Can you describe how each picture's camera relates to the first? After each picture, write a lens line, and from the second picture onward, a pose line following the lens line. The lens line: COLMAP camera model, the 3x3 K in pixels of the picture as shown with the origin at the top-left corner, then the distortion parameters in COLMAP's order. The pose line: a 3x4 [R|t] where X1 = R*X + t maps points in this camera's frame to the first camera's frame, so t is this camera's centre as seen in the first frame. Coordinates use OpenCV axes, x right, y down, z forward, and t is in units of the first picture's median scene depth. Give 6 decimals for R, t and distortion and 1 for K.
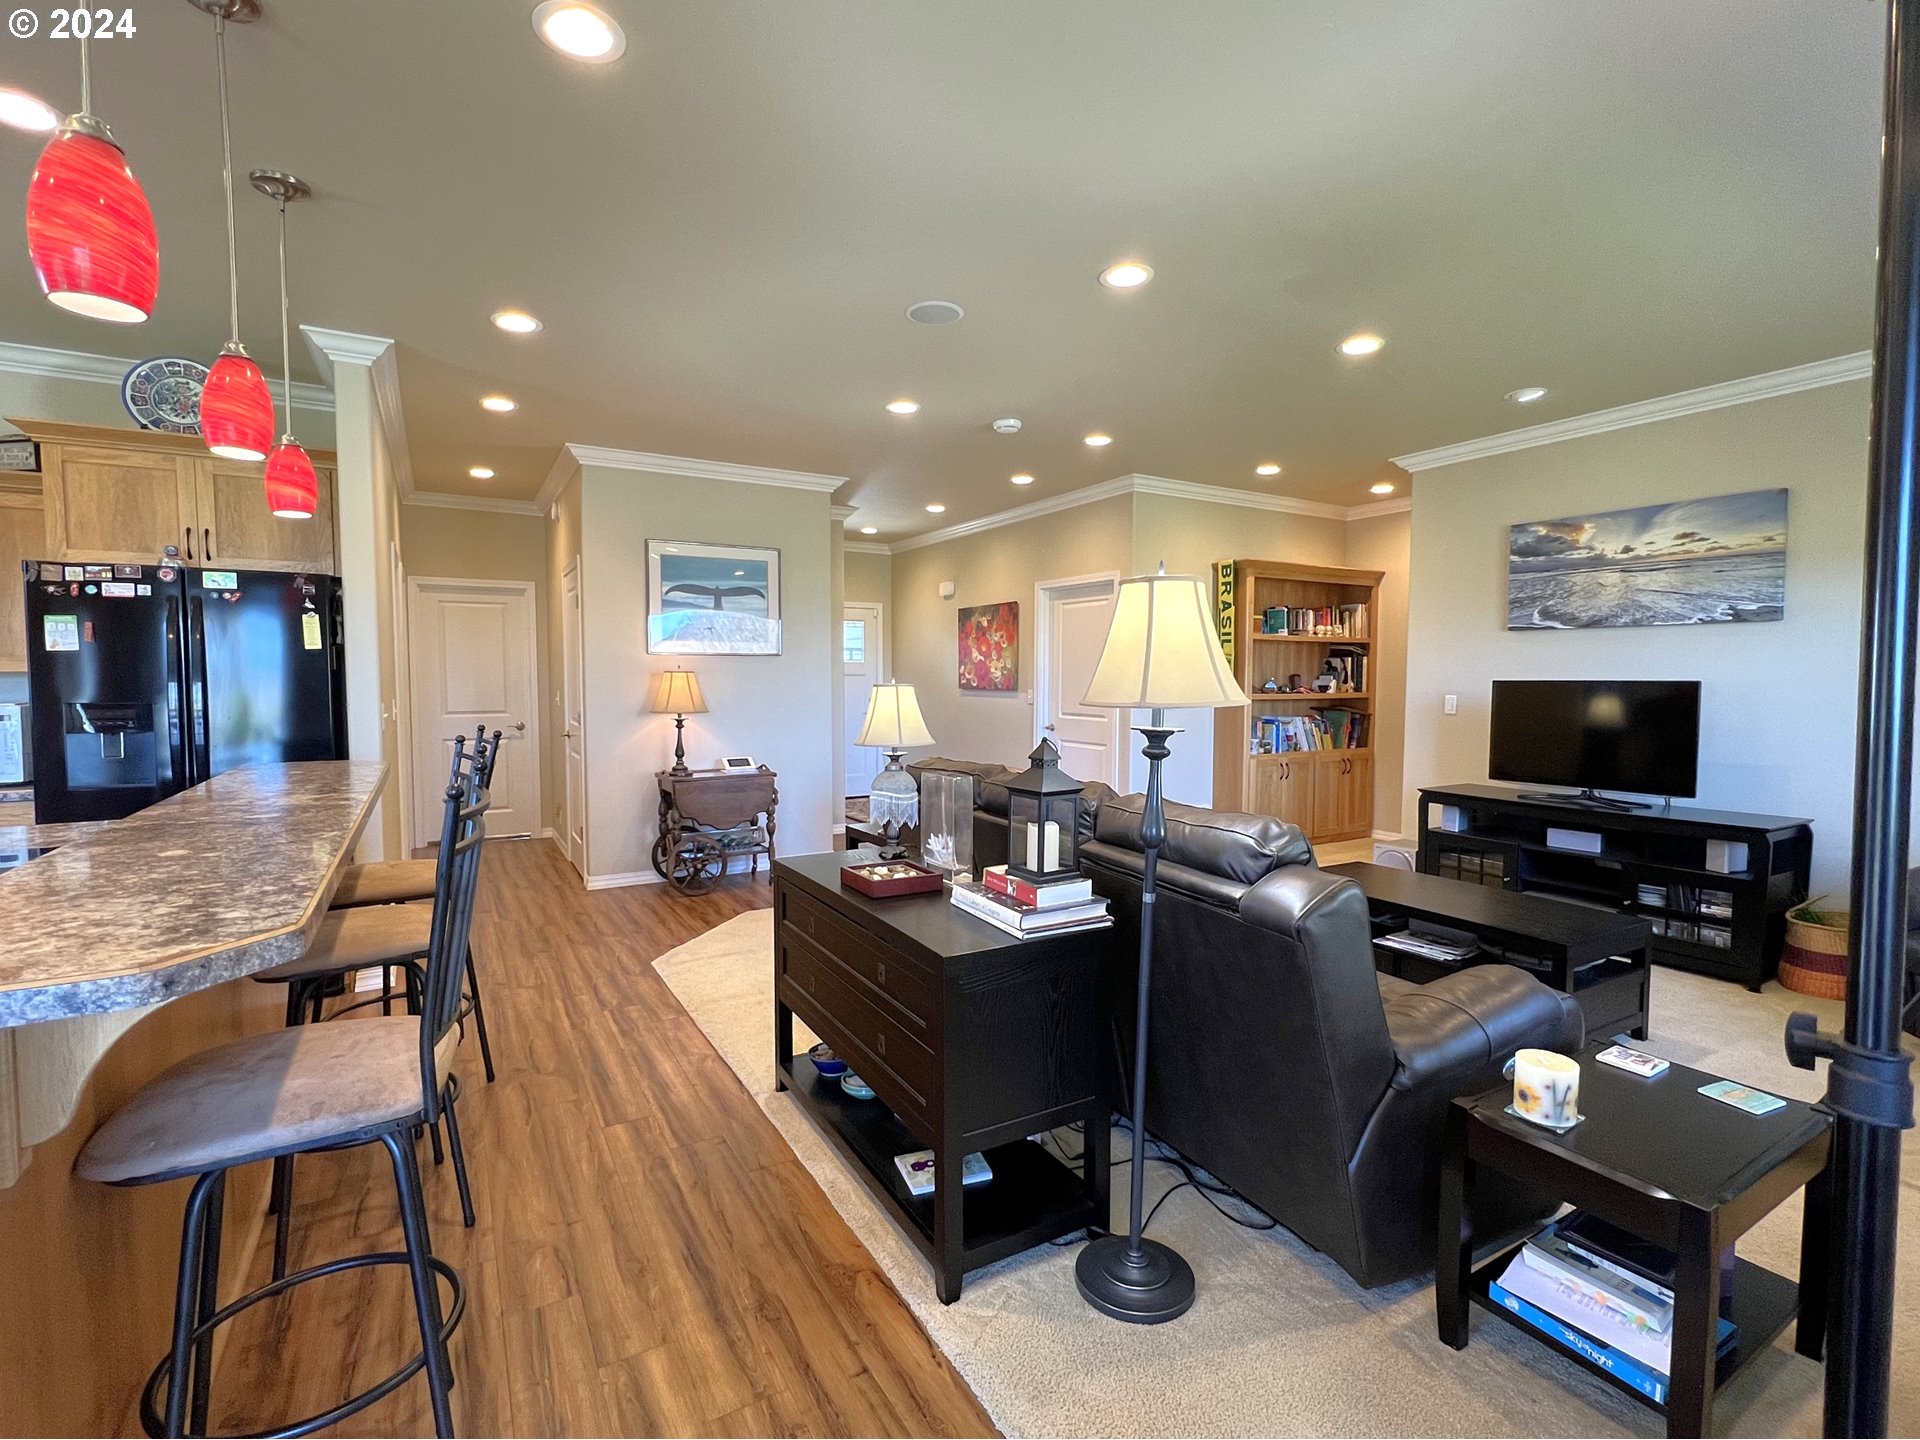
lens RADIAL K [[880.5, 0, 960.0], [0, 880.5, 720.0], [0, 0, 1]] dist [-0.000593, -0.000468]
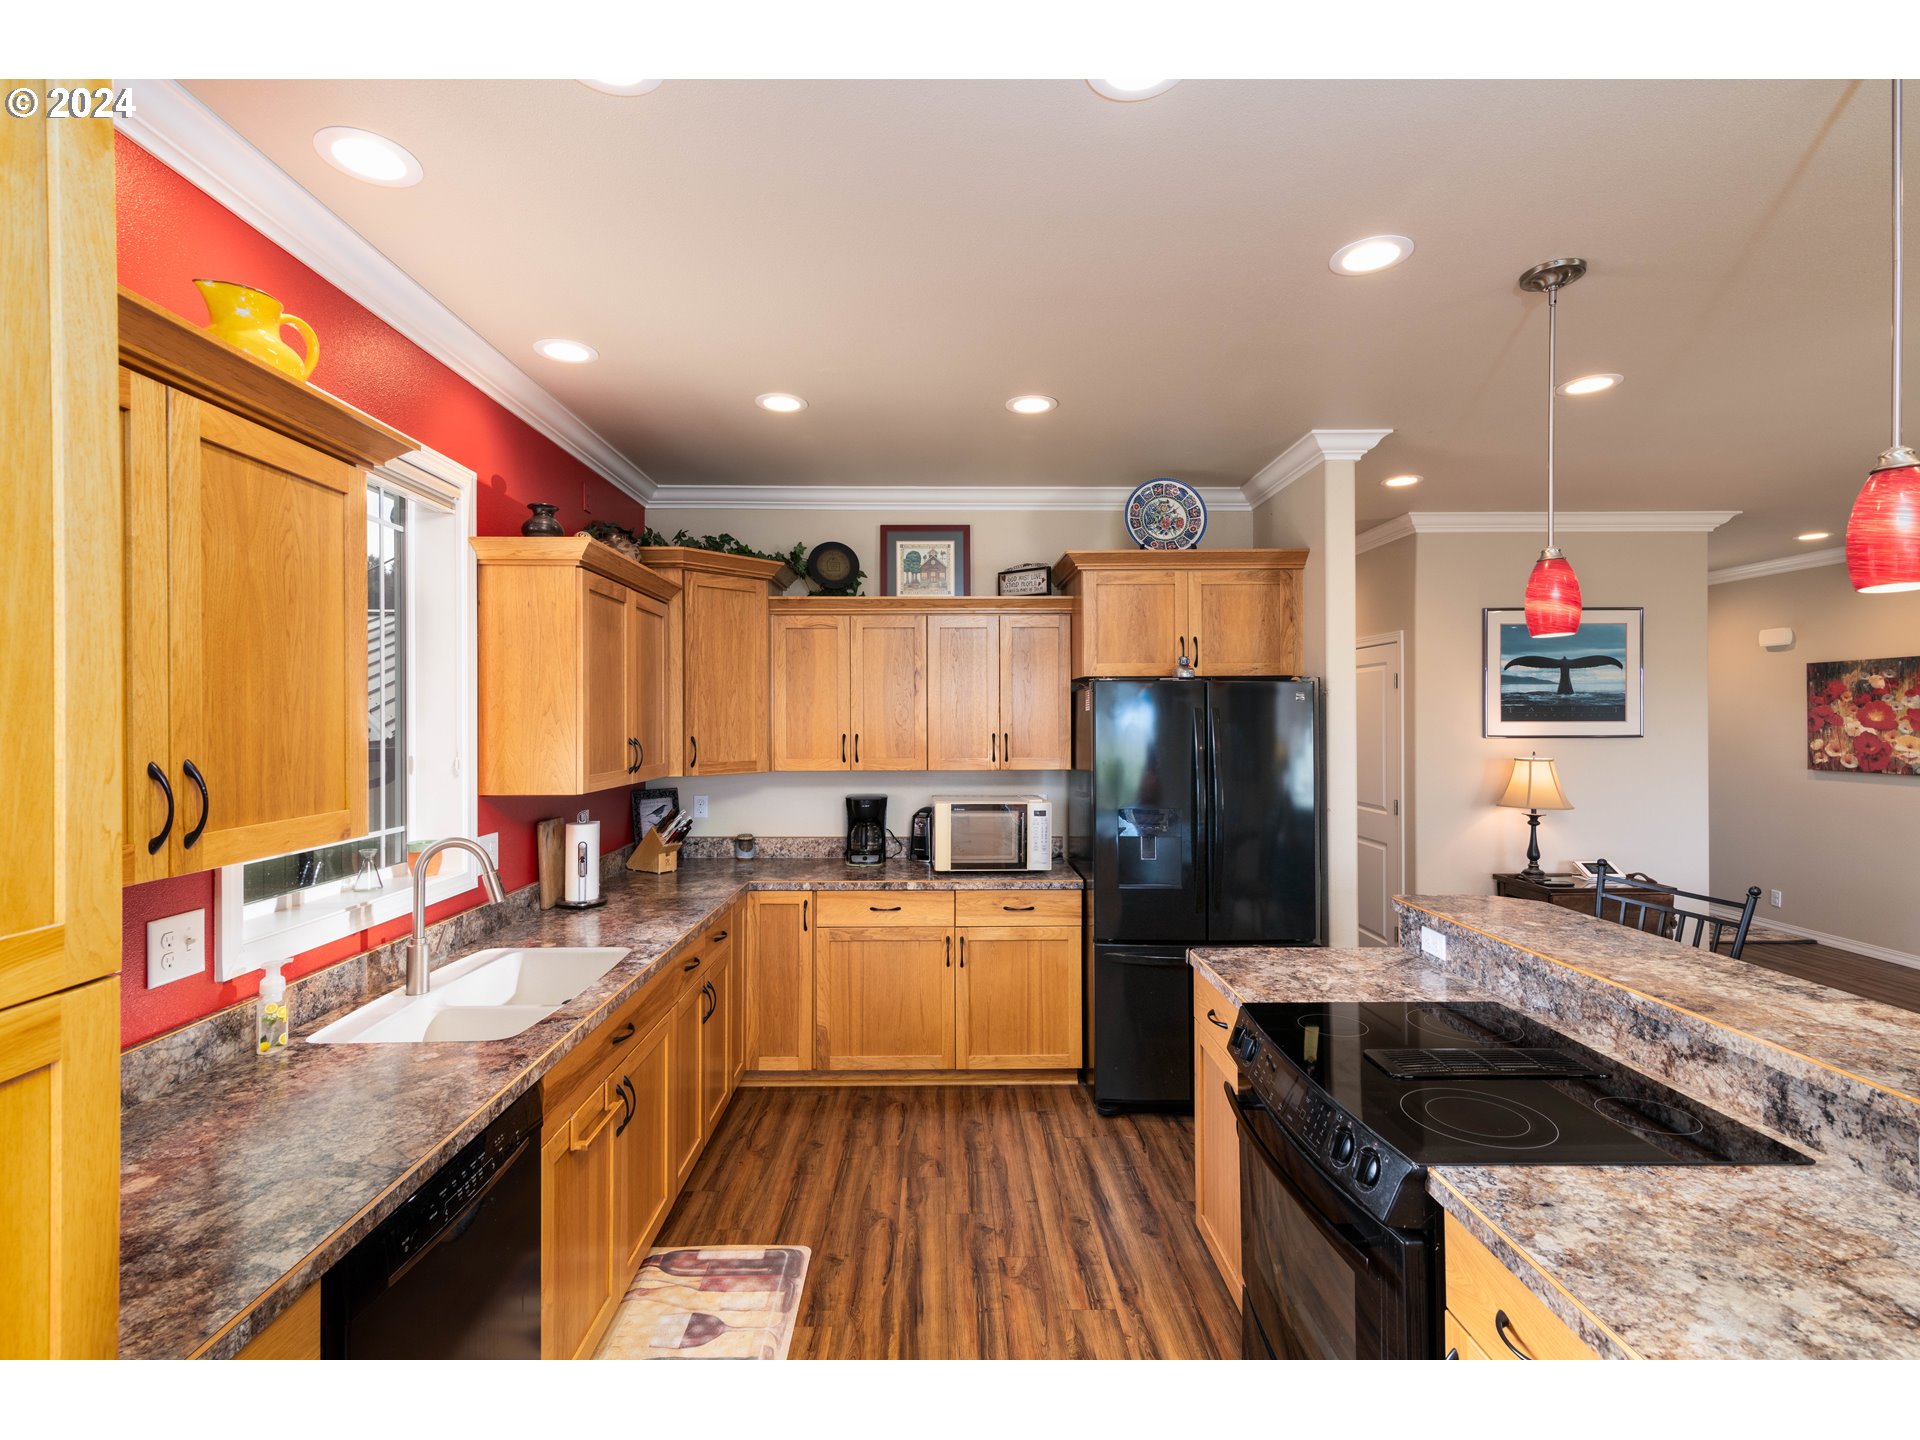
lens RADIAL K [[882.2, 0, 961.6], [0, 882.2, 718.1], [0, 0, 1]] dist [0.012021, -0.000211]
pose [[0.867963, -0.003756, -0.496615, -0.384575], [-0.021387, 0.998761, -0.044932, -0.045578], [0.496168, 0.049620, 0.866807, -0.028419]]
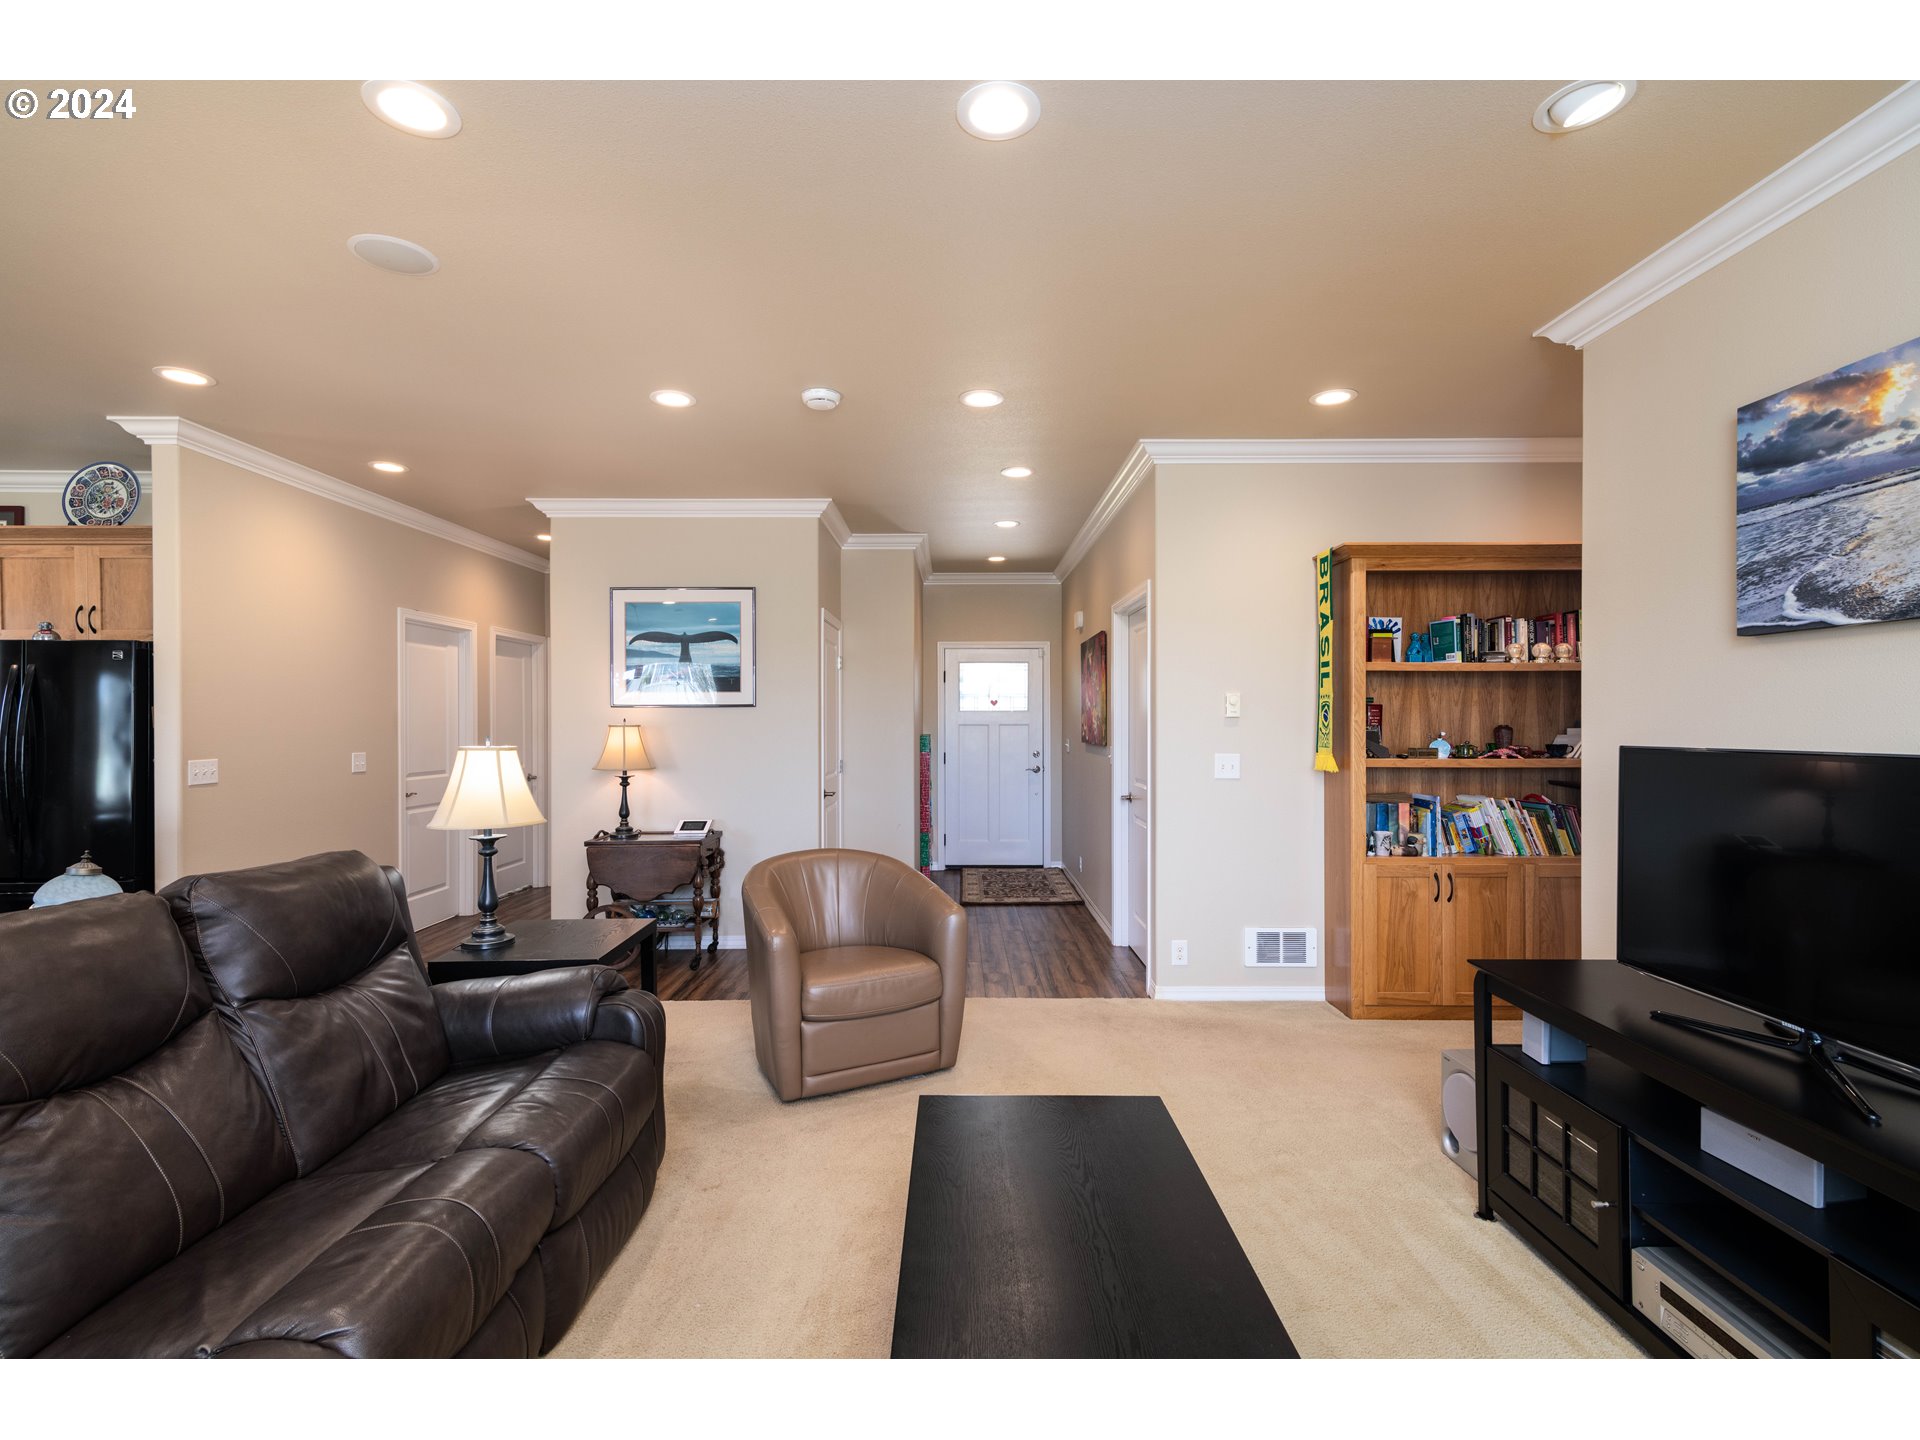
lens RADIAL K [[882.2, 0, 961.6], [0, 882.2, 718.1], [0, 0, 1]] dist [0.012021, -0.000211]
pose [[0.867538, -0.005134, -0.497344, 0.470696], [-0.021294, 0.998646, -0.047453, -0.026696], [0.496915, 0.051758, 0.866255, 0.375104]]
